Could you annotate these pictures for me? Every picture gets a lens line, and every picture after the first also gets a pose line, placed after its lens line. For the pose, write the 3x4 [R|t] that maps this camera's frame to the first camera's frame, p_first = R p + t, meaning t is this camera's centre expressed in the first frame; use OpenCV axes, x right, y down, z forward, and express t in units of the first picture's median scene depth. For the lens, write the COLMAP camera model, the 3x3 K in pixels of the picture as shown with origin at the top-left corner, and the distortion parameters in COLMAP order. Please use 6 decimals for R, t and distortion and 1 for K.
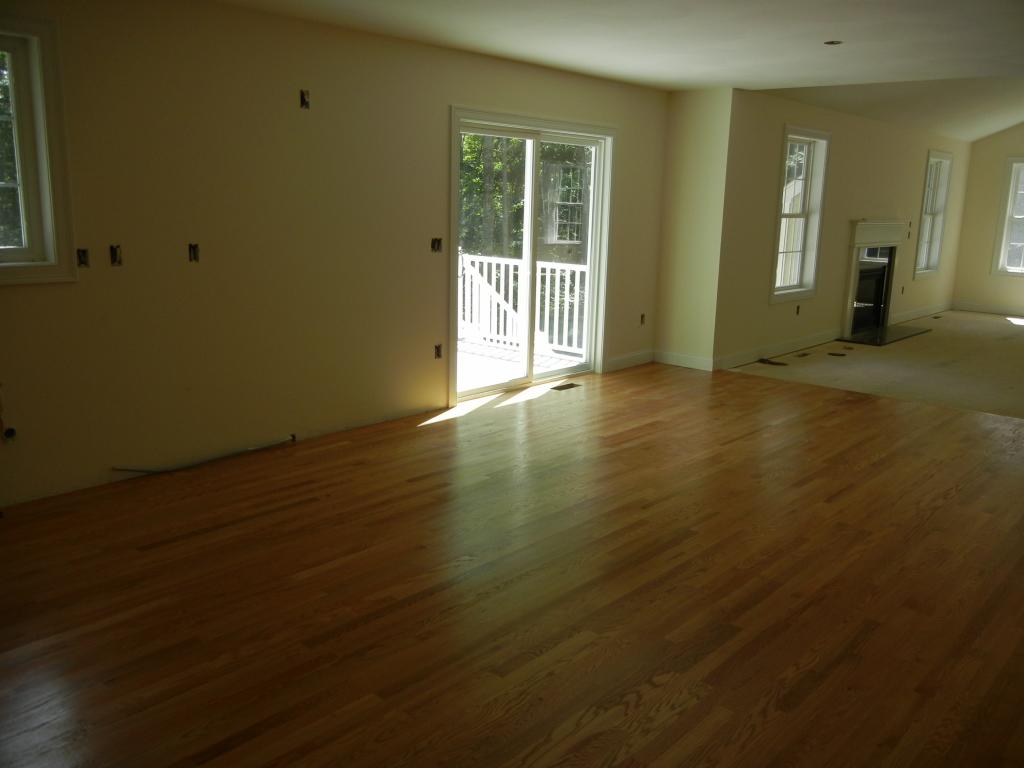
lens RADIAL K [[873.4, 0, 514.0], [0, 873.4, 379.6], [0, 0, 1]] dist [-0.008770, 0.019387]
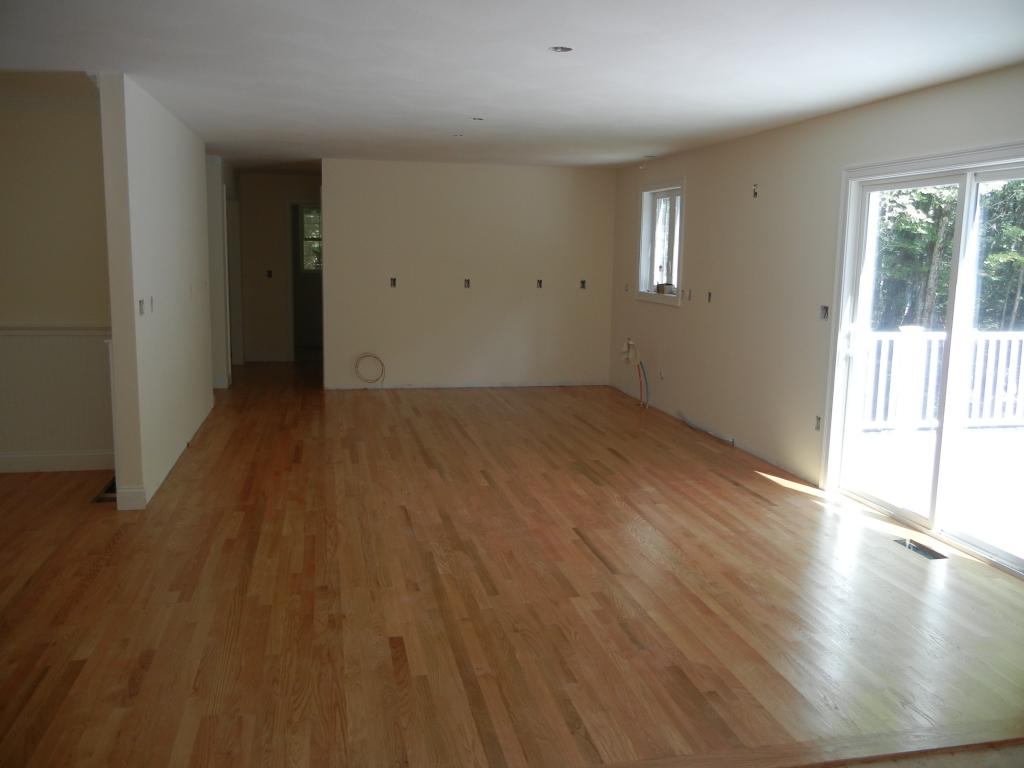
lens RADIAL K [[873.4, 0, 514.0], [0, 873.4, 379.6], [0, 0, 1]] dist [-0.008770, 0.019387]
pose [[-0.595595, 0.077863, -0.799503, 0.774187], [-0.200128, 0.949525, 0.241560, -0.214591], [0.777956, 0.303875, -0.549949, 1.113200]]
